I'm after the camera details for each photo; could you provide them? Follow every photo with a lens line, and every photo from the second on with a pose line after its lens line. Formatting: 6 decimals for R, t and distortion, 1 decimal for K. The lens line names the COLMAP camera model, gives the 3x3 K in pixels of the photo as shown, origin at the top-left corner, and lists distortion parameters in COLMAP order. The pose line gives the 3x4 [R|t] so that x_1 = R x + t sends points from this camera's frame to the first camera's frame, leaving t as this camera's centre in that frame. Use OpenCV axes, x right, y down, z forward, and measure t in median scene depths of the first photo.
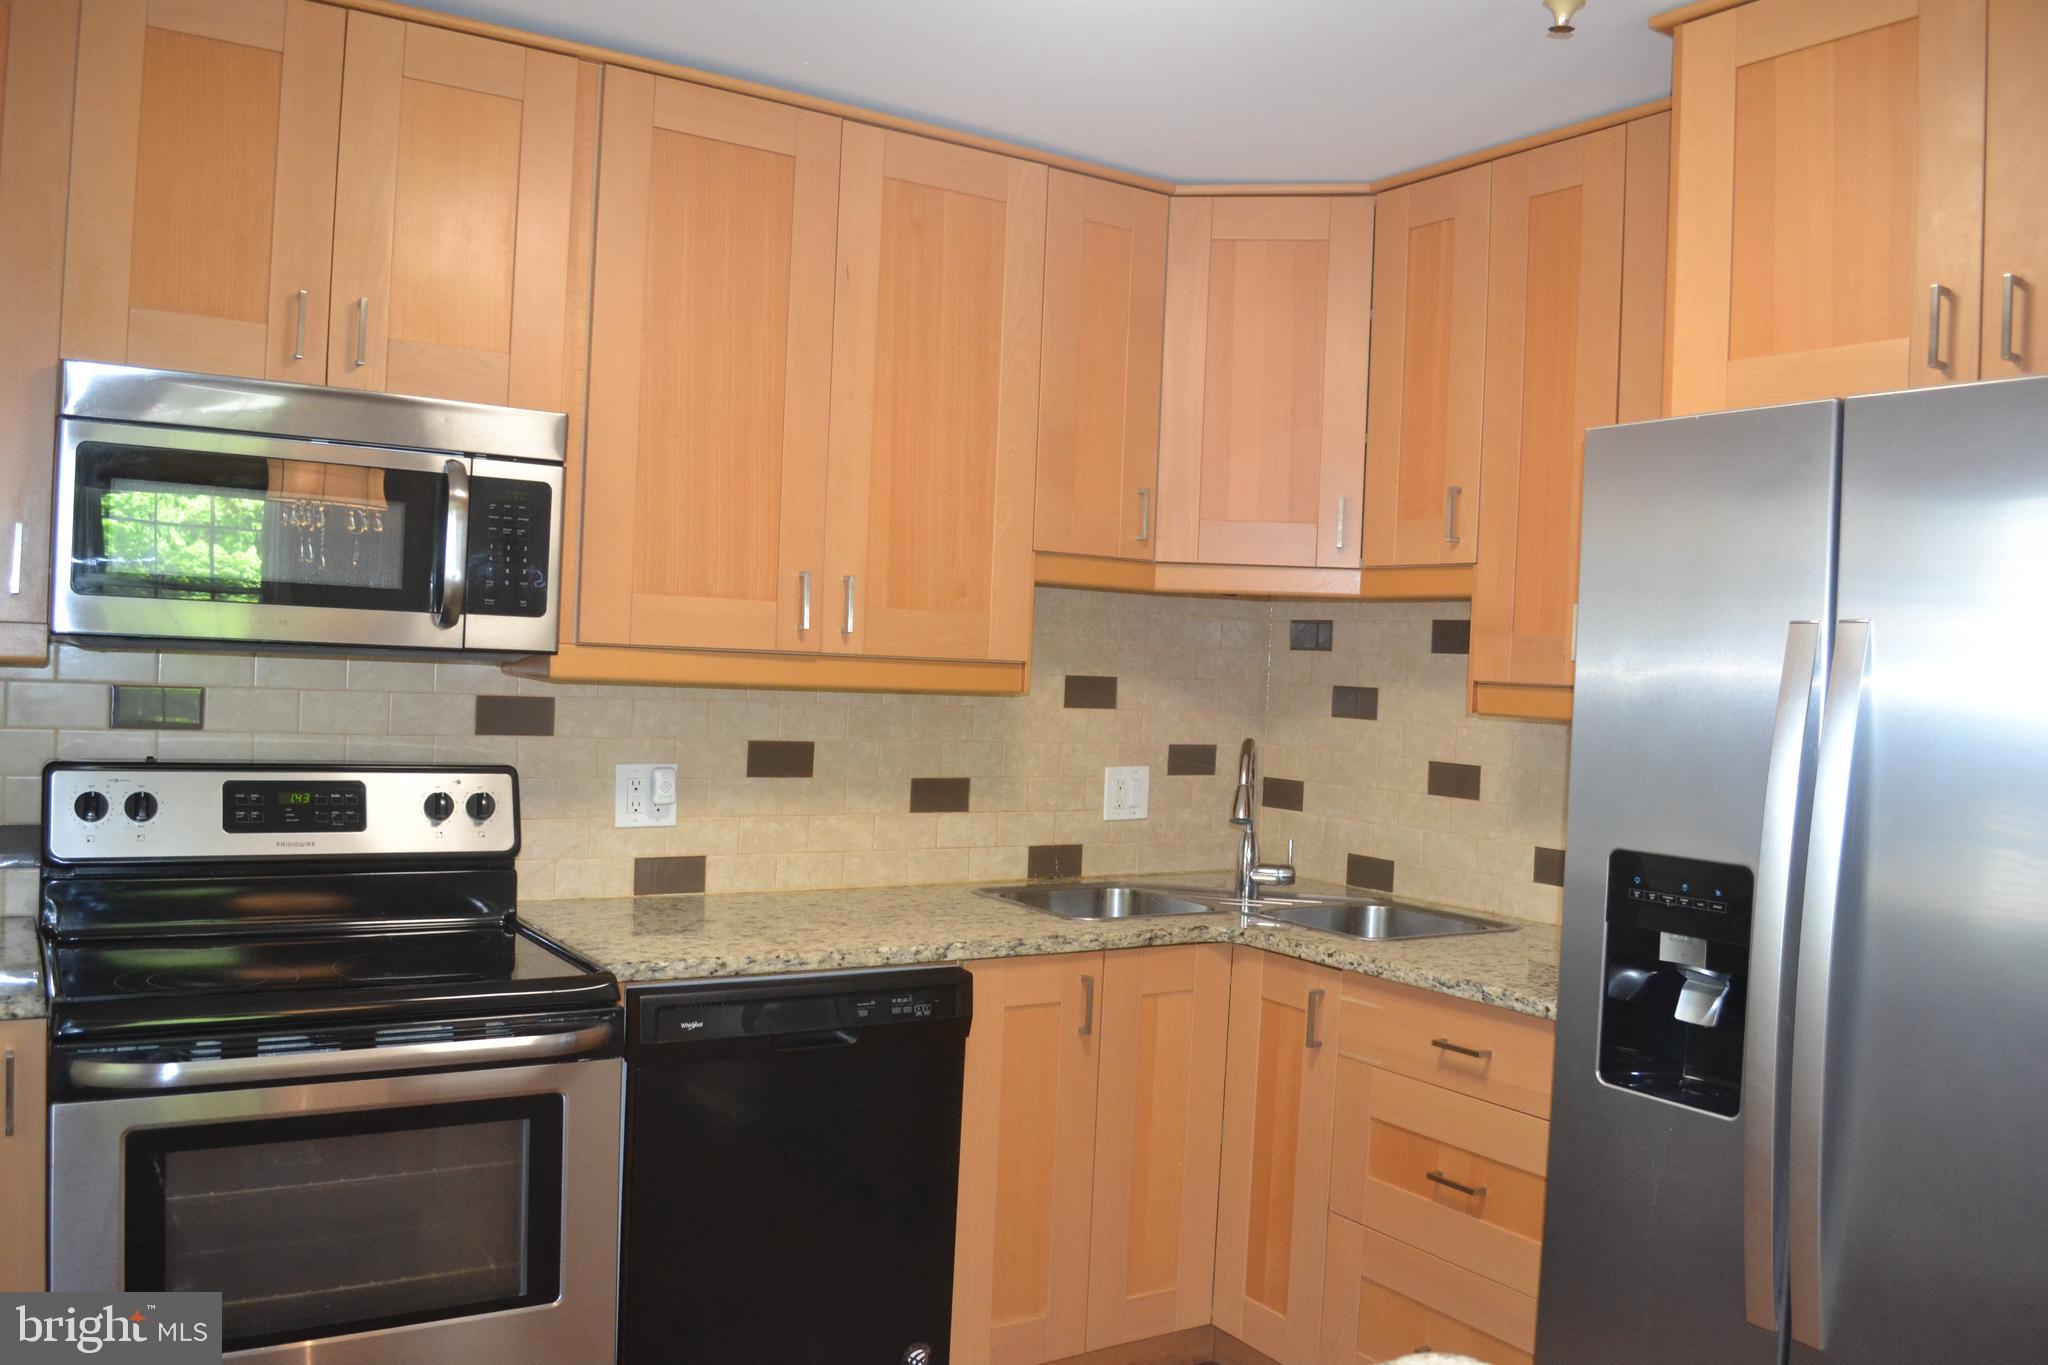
lens RADIAL K [[1637.3, 0, 1028.0], [0, 1637.3, 678.3], [0, 0, 1]] dist [-0.074359, -0.004272]
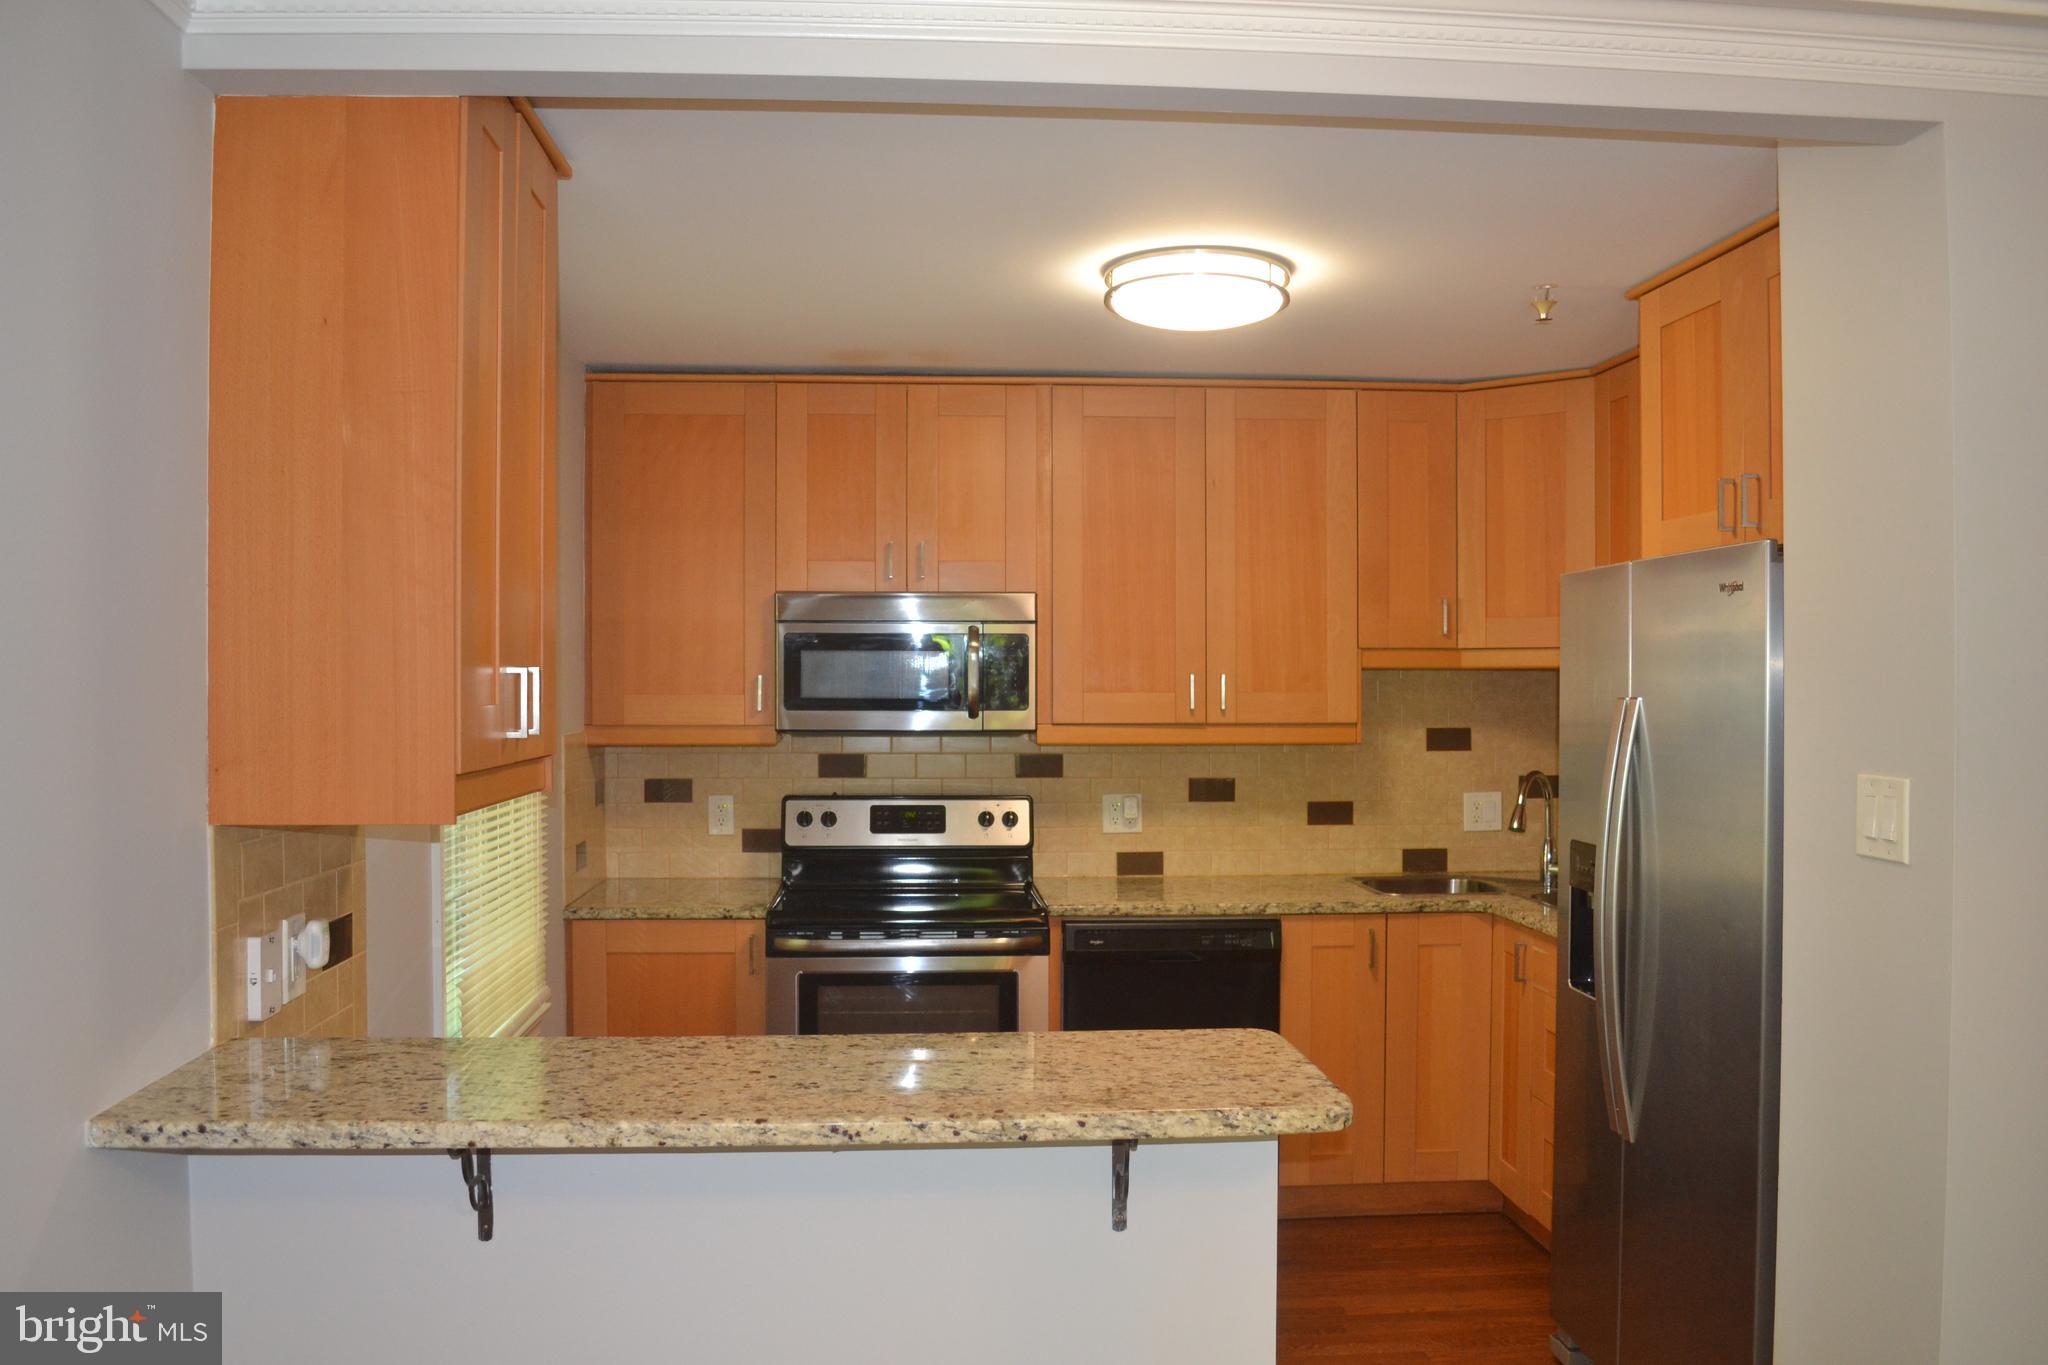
lens RADIAL K [[1637.3, 0, 1022.7], [0, 1637.3, 685.3], [0, 0, 1]] dist [-0.074359, -0.004272]
pose [[0.875887, -0.040030, -0.480853, 0.476677], [0.032510, 0.999184, -0.023961, -0.019574], [0.481420, 0.005354, 0.876474, -0.478761]]
